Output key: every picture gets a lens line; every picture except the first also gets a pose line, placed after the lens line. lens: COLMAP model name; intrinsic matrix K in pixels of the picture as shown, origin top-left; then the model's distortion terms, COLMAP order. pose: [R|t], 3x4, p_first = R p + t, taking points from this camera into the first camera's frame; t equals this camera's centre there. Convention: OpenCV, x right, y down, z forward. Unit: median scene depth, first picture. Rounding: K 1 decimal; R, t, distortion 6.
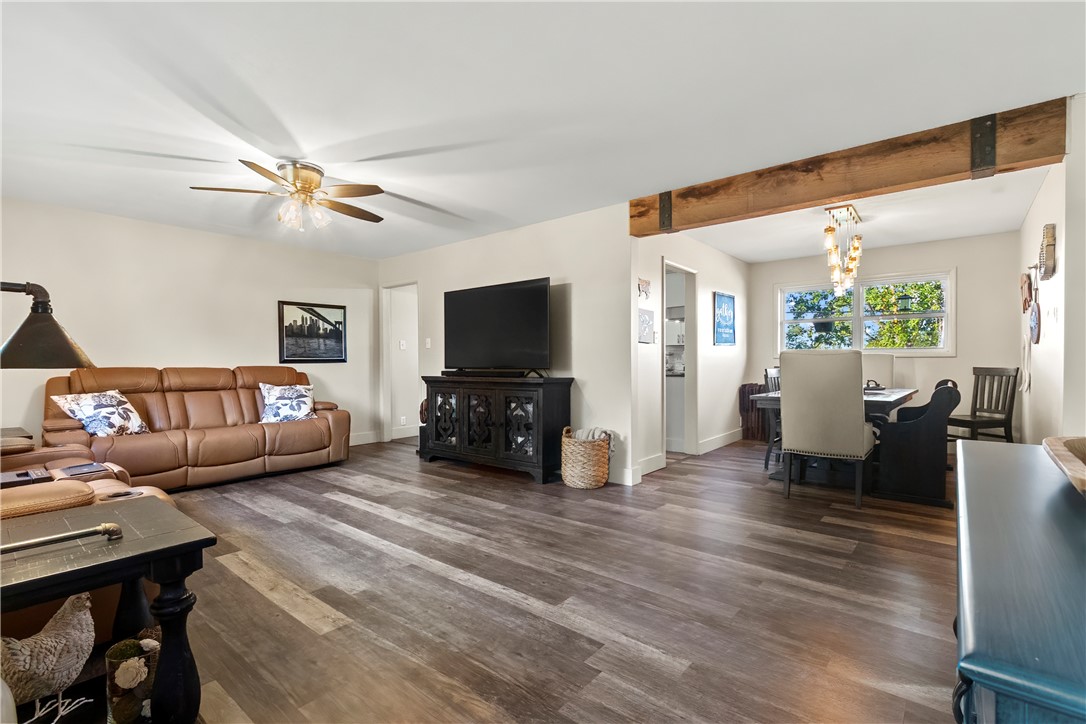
lens RADIAL K [[500.6, 0, 541.4], [0, 500.6, 362.7], [0, 0, 1]] dist [-0.003942, -0.001319]
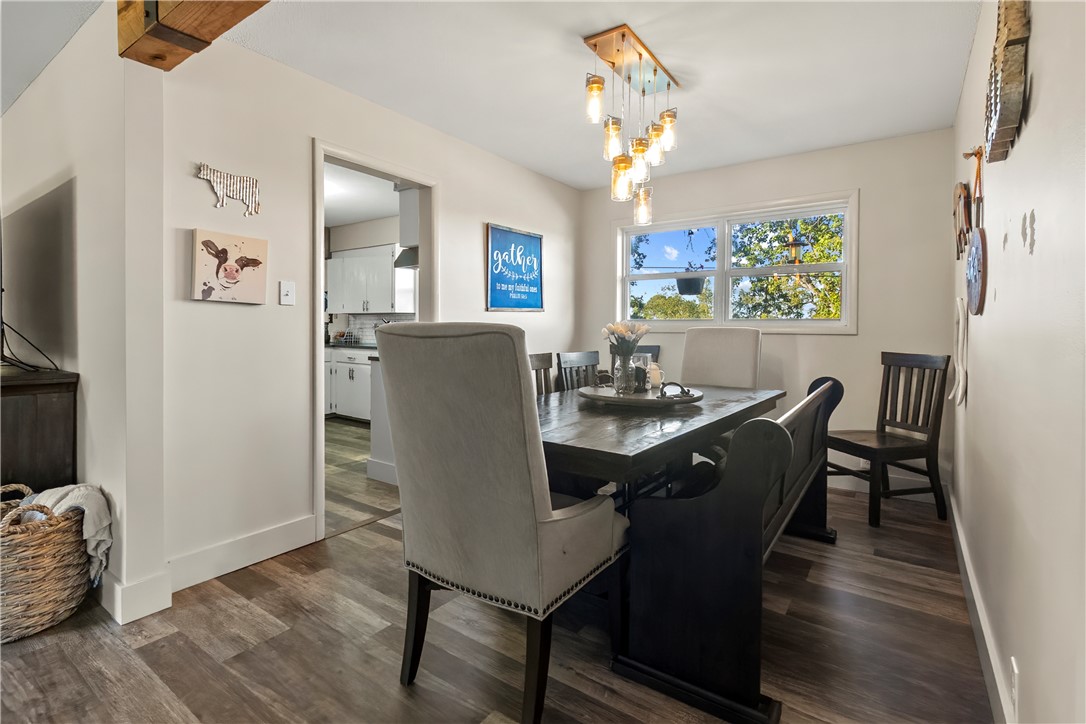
lens RADIAL K [[500.6, 0, 561.2], [0, 500.6, 328.2], [0, 0, 1]] dist [-0.003942, -0.001319]
pose [[0.996347, 0.008918, 0.084924, 0.450667], [-0.008672, 0.999957, -0.003261, -0.015057], [-0.084950, 0.002512, 0.996382, 0.452899]]
